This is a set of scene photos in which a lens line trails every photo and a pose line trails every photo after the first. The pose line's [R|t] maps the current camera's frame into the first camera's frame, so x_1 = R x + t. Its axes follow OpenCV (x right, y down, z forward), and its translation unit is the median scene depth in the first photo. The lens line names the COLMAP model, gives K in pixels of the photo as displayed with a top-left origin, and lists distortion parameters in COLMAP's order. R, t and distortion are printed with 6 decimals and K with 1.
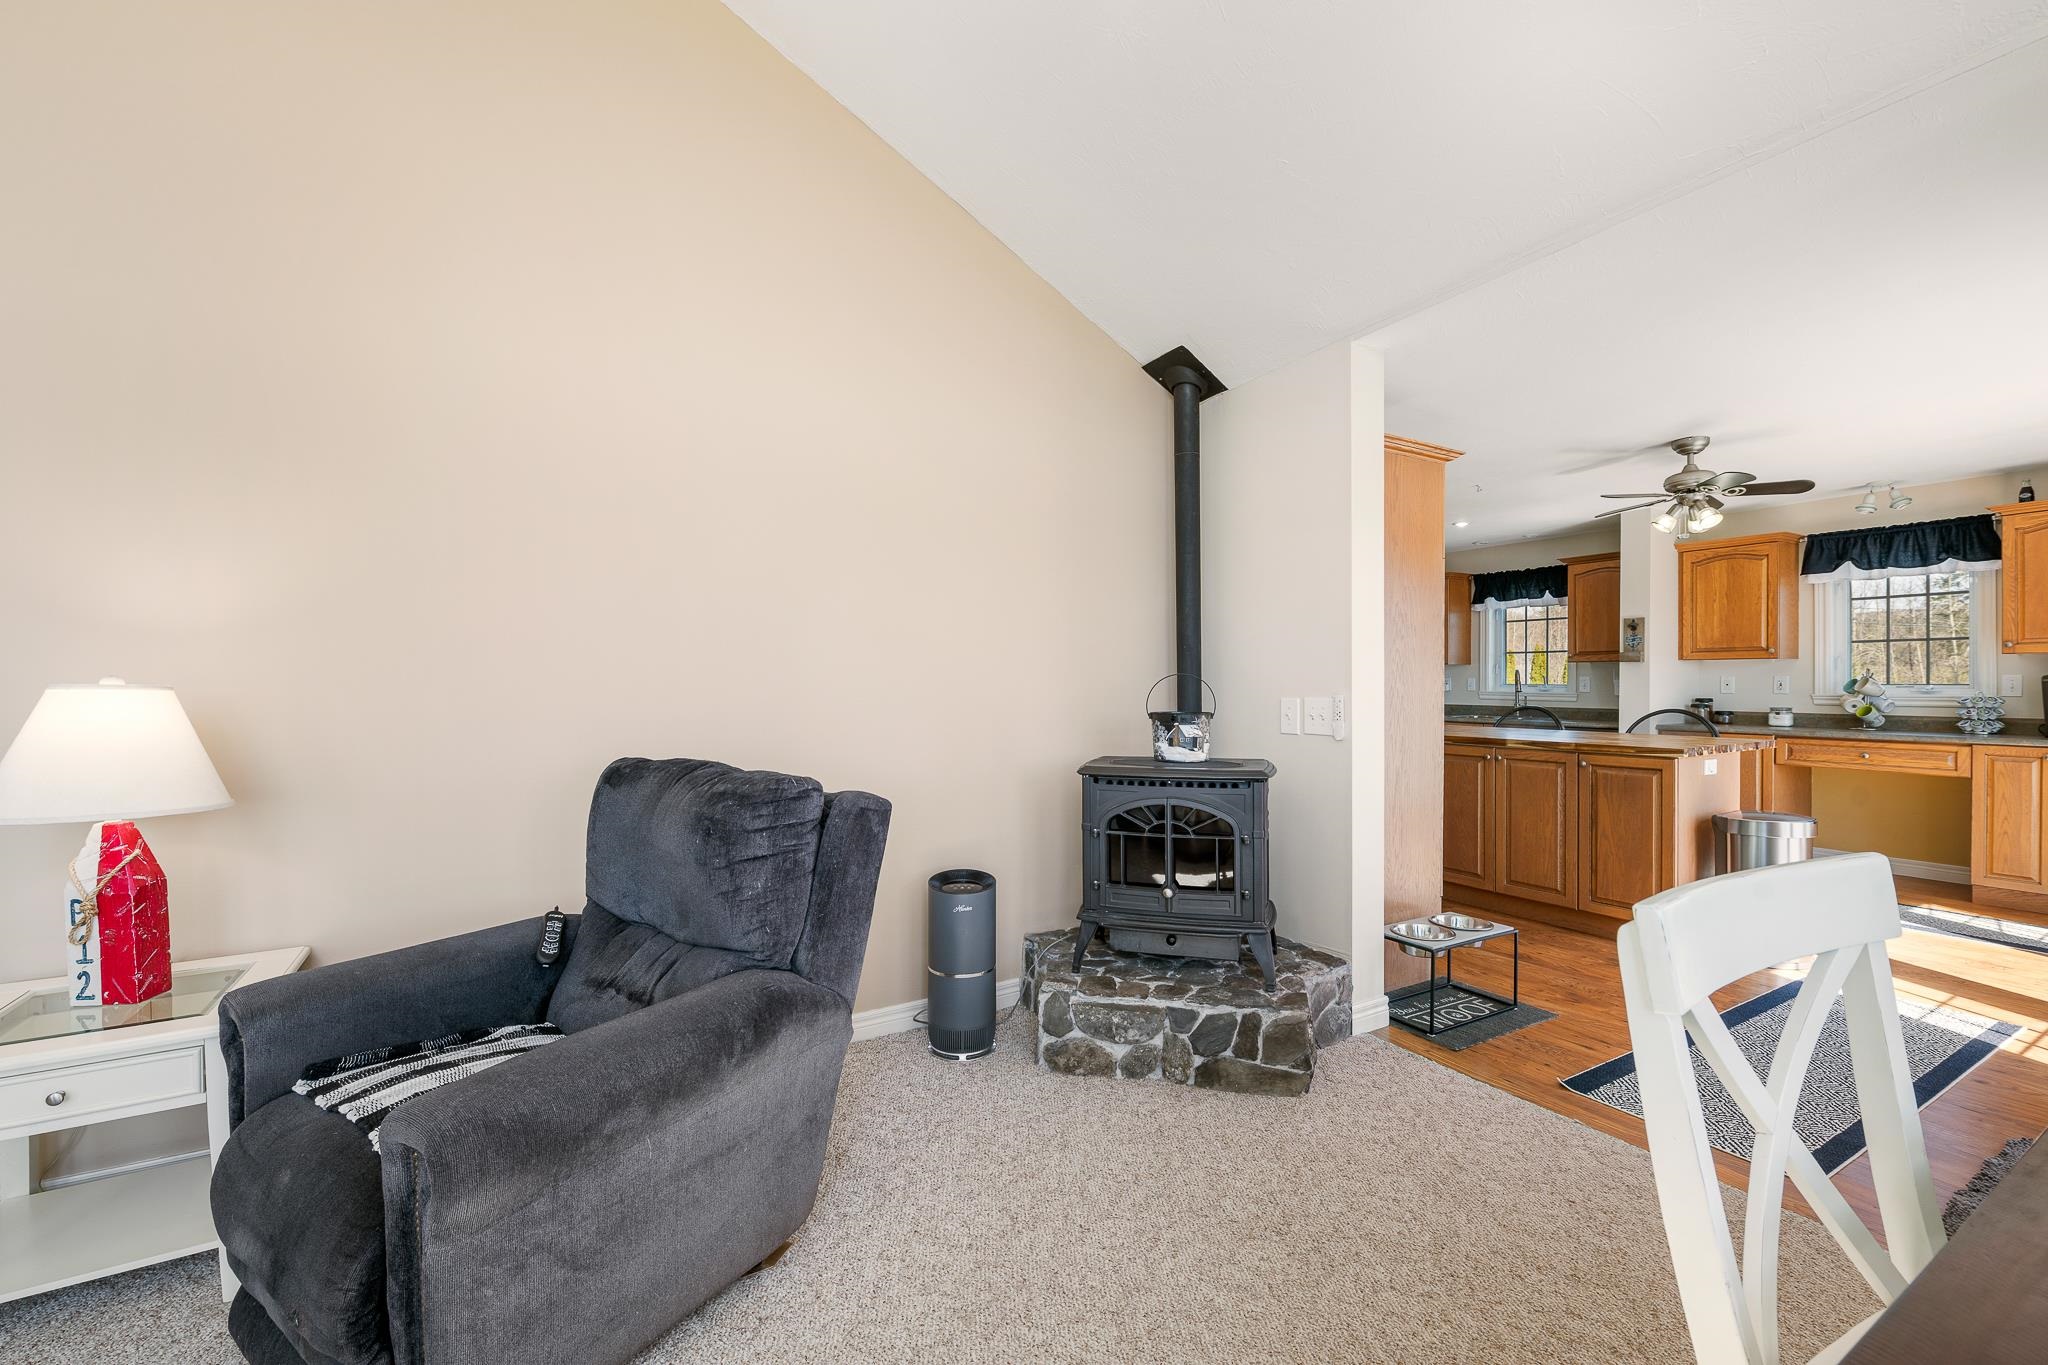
lens RADIAL K [[831.3, 0, 1027.1], [0, 831.3, 691.4], [0, 0, 1]] dist [-0.007918, -0.001381]
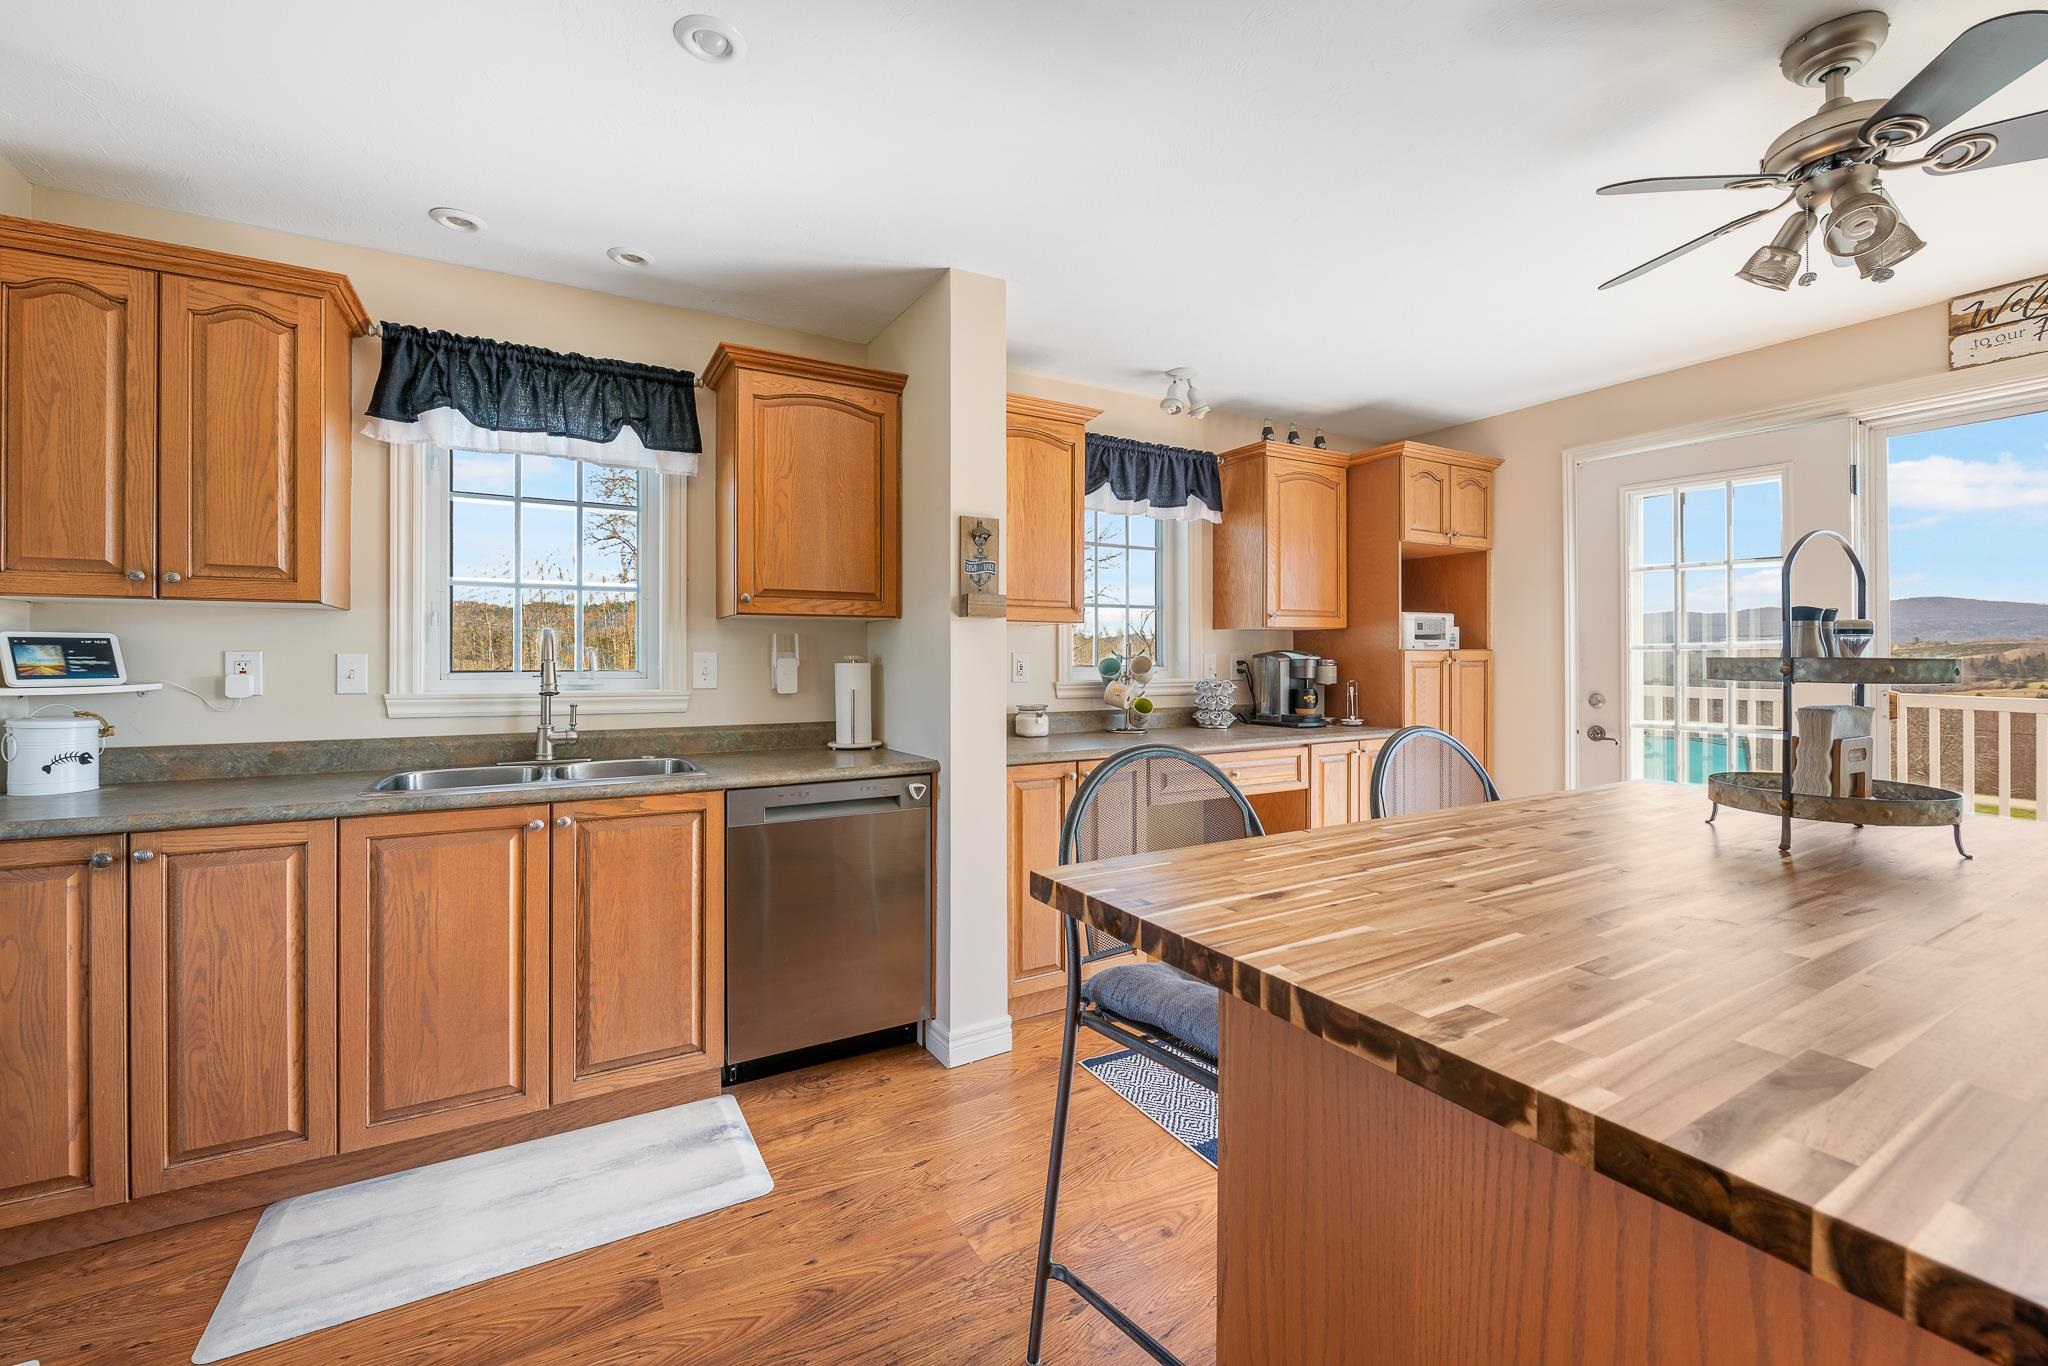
lens RADIAL K [[831.3, 0, 1020.0], [0, 831.3, 658.9], [0, 0, 1]] dist [-0.007918, -0.001381]
pose [[0.010781, 0.001976, 0.999940, 0.351284], [0.014890, 0.999887, -0.002137, -0.015246], [-0.999831, 0.014912, 0.010750, 1.154120]]
